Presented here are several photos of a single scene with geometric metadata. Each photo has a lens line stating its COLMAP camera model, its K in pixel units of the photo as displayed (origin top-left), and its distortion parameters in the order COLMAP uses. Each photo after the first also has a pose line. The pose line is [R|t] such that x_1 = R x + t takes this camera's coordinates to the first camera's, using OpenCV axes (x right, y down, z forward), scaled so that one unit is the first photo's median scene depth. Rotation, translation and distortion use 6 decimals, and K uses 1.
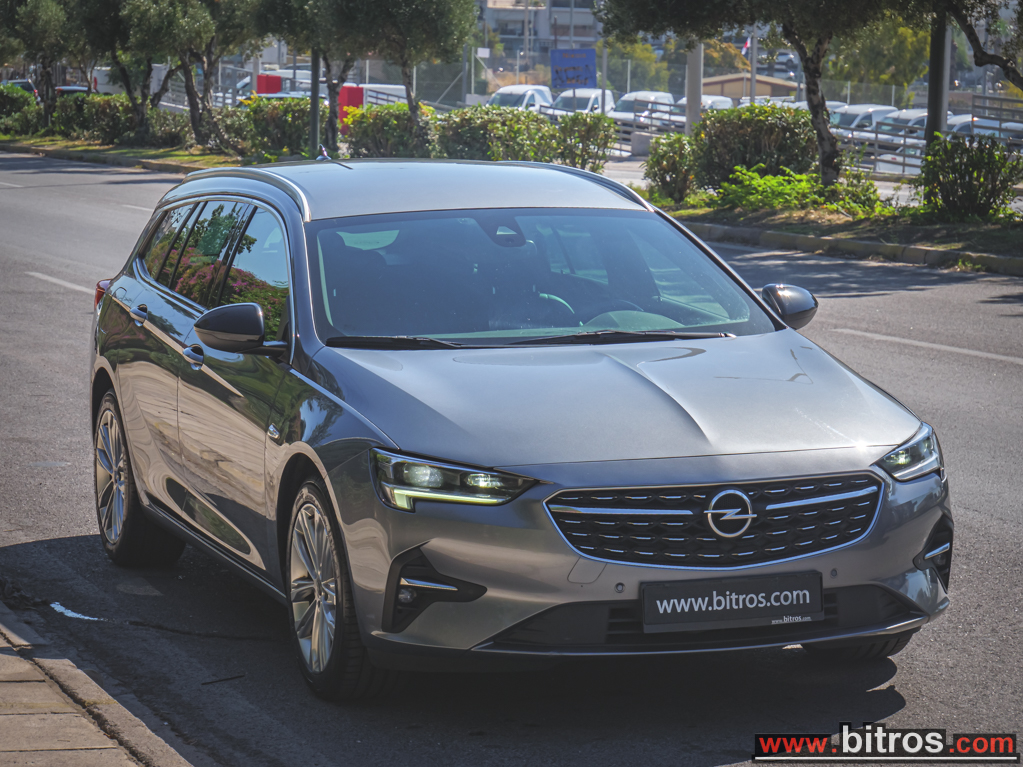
lens RADIAL K [[3054.1, 0, 517.2], [0, 3054.1, 390.7], [0, 0, 1]] dist [0.017318, 0.000000]
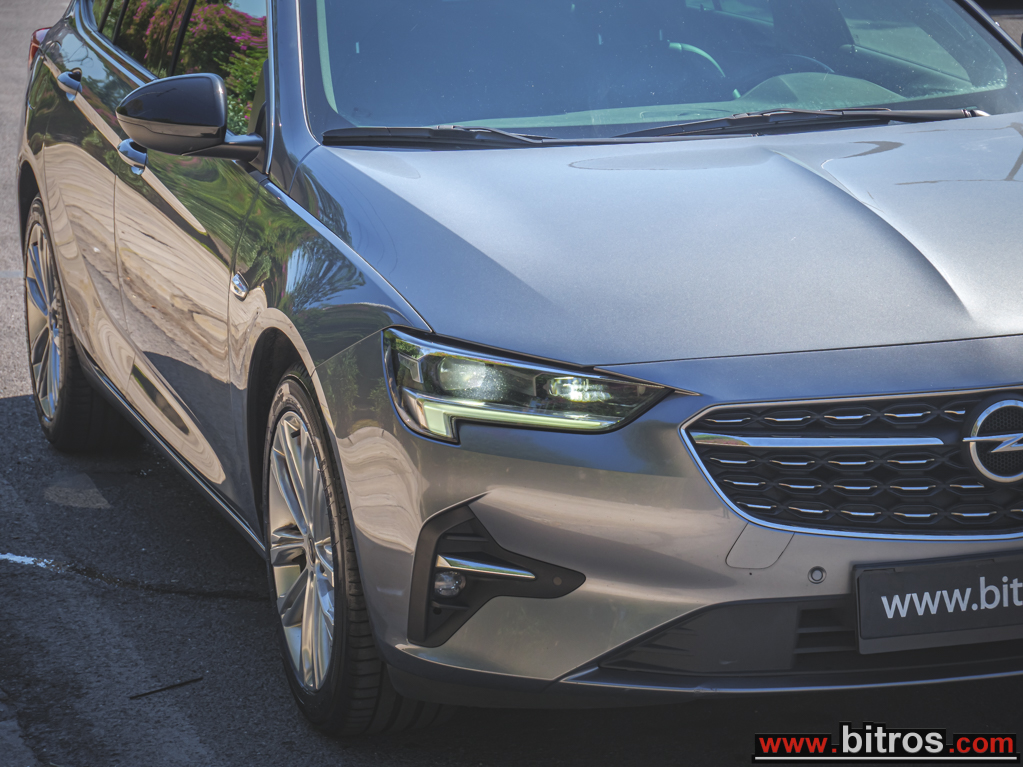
lens RADIAL K [[3232.0, 0, 512.4], [0, 3232.0, 380.4], [0, 0, 1]] dist [0.018076, 0.000000]
pose [[0.999039, -0.012616, -0.041964, 0.002392], [0.016003, 0.996553, 0.081395, -0.021568], [0.040793, -0.081988, 0.995798, 0.386718]]
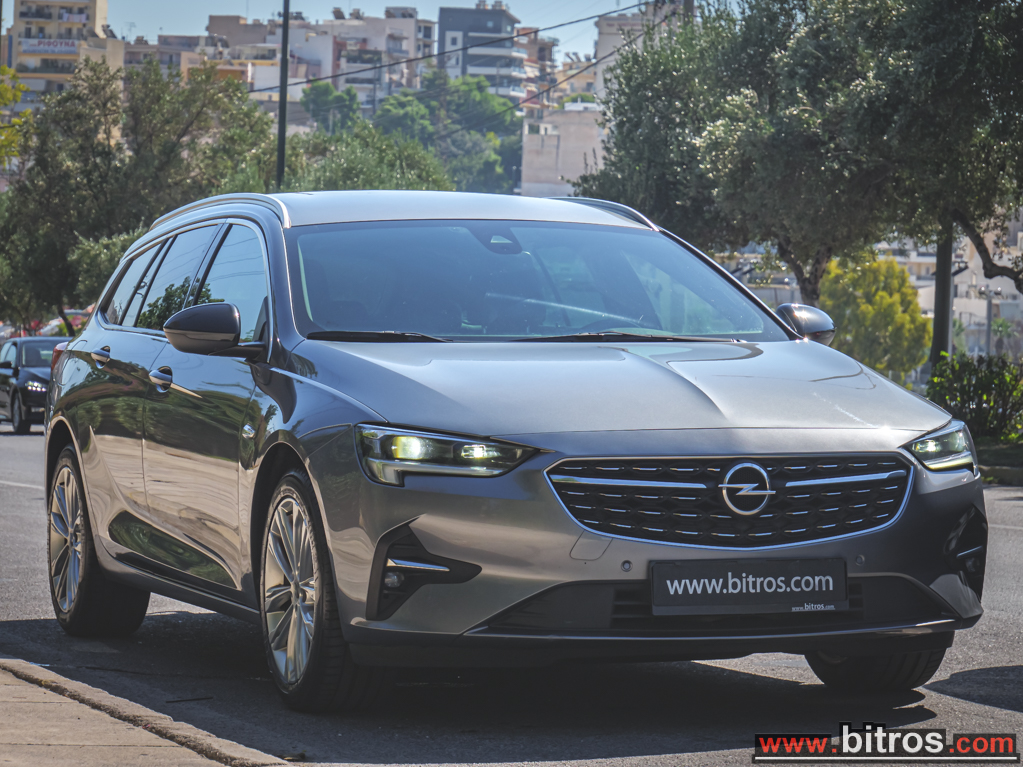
lens RADIAL K [[3278.0, 0, 502.6], [0, 3278.0, 378.8], [0, 0, 1]] dist [-0.005967, 0.000000]
pose [[0.999952, 0.008797, 0.004247, -0.008107], [-0.008345, 0.995282, -0.096665, 0.101371], [-0.005077, 0.096625, 0.995308, 0.014515]]
